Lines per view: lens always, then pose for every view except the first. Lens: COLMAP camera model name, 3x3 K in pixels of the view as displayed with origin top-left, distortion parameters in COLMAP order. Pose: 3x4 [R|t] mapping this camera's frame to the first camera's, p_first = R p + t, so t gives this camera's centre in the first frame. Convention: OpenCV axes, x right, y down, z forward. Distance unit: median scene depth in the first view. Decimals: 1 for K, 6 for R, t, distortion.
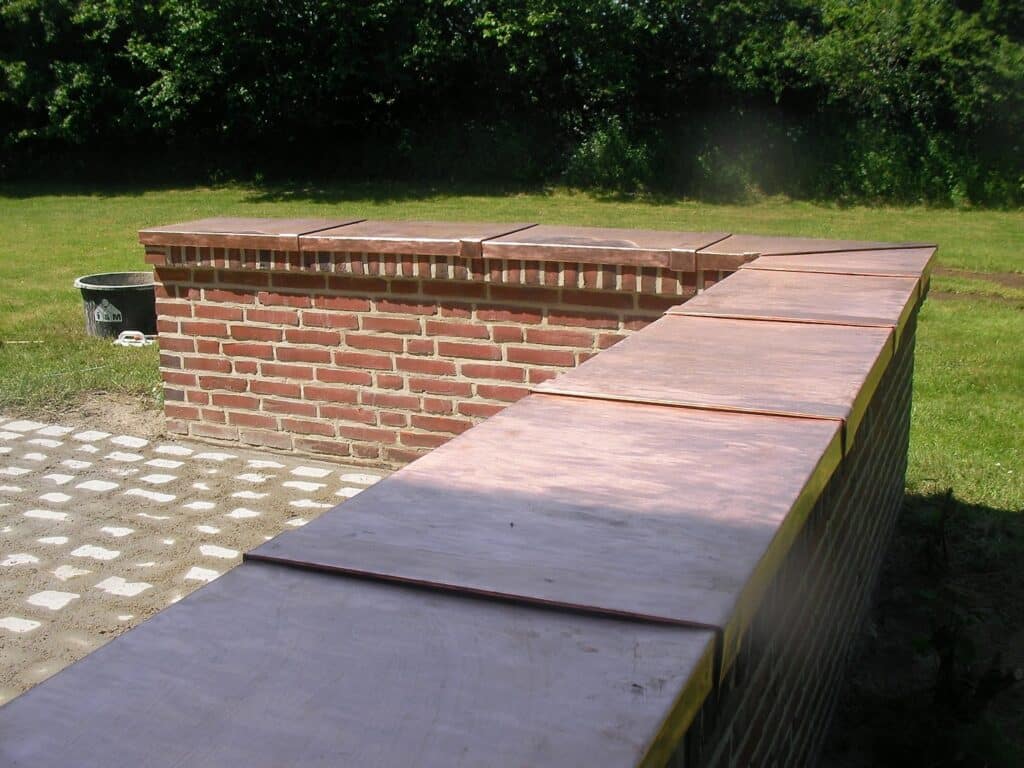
lens RADIAL K [[1137.7, 0, 512.0], [0, 1137.7, 382.7], [0, 0, 1]] dist [-0.171296, 0.000000]
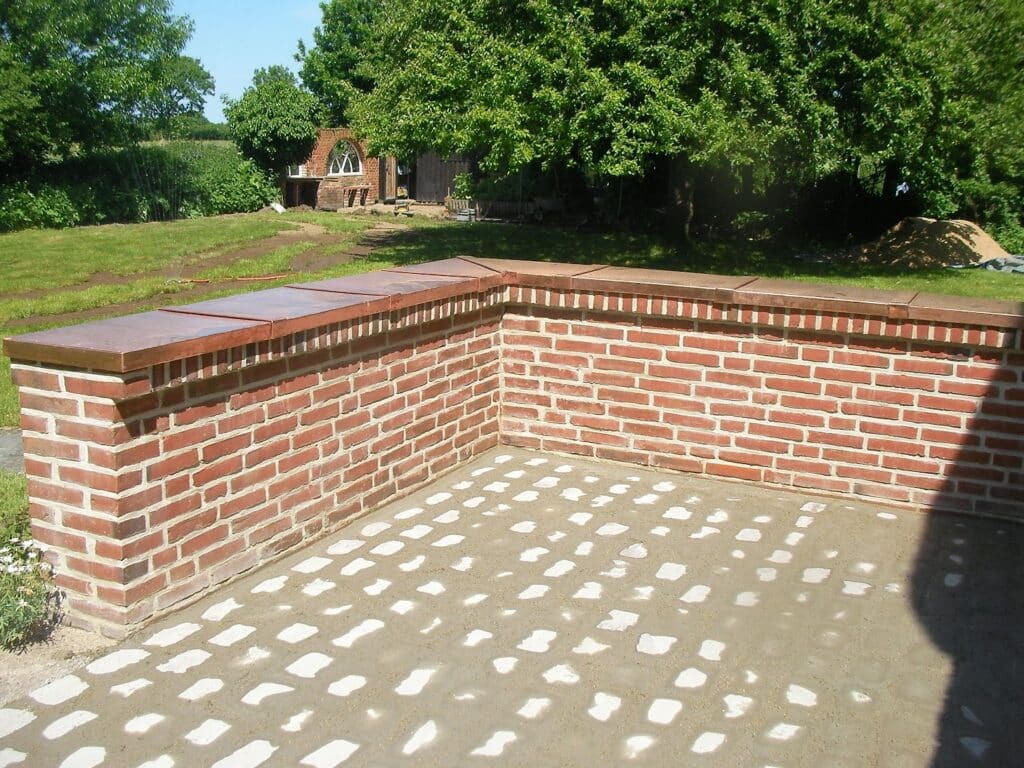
lens RADIAL K [[1137.7, 0, 511.8], [0, 1137.7, 385.6], [0, 0, 1]] dist [-0.171296, 0.000000]
pose [[0.031224, -0.195661, 0.980174, -1.059936], [0.213342, 0.959358, 0.184709, -0.201912], [-0.976479, 0.203345, 0.071698, 0.737902]]
